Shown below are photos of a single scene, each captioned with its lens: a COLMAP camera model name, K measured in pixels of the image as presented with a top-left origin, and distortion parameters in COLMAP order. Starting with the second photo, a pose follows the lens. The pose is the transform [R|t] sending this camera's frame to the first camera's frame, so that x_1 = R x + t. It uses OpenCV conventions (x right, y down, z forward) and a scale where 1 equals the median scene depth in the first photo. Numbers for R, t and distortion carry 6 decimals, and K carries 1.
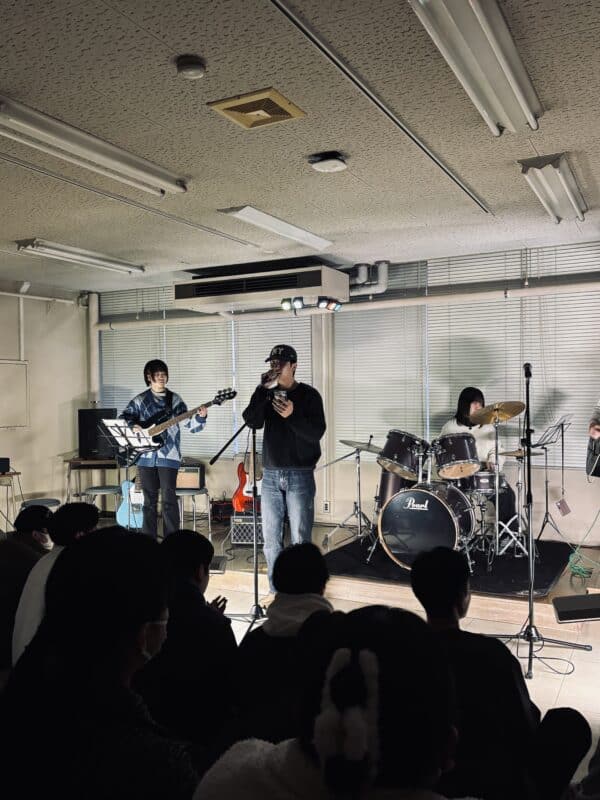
lens RADIAL K [[696.1, 0, 298.9], [0, 696.1, 403.3], [0, 0, 1]] dist [-0.001416, -0.005868]
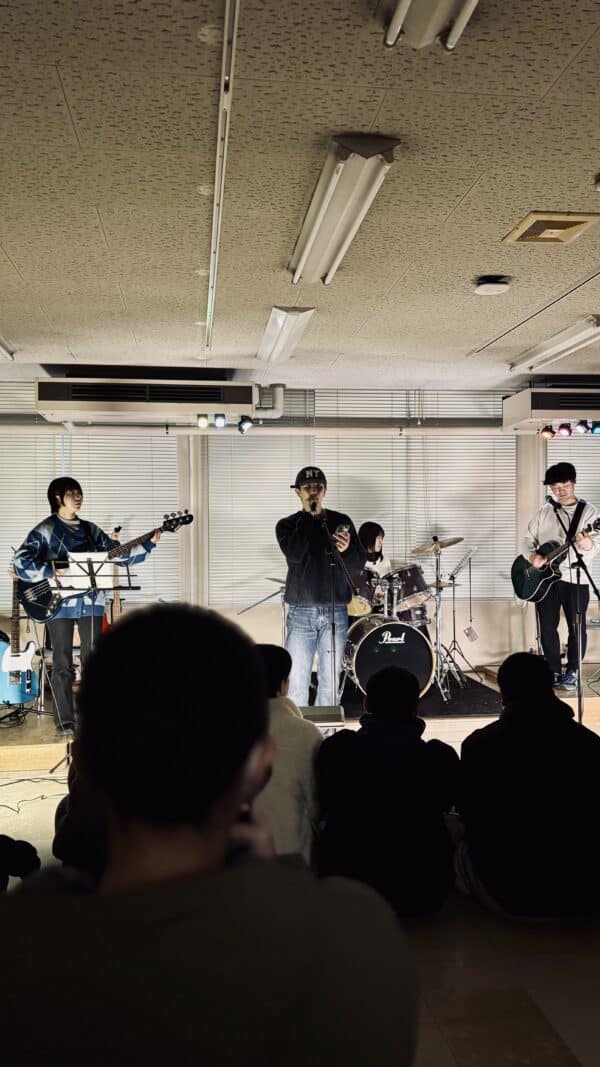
lens RADIAL K [[785.9, 0, 300.6], [0, 785.9, 527.9], [0, 0, 1]] dist [0.007448, 0.000759]
pose [[0.808528, 0.015140, 0.588263, -0.501985], [0.004344, 0.999488, -0.031693, 0.021311], [-0.588442, 0.028180, 0.808048, 0.153826]]
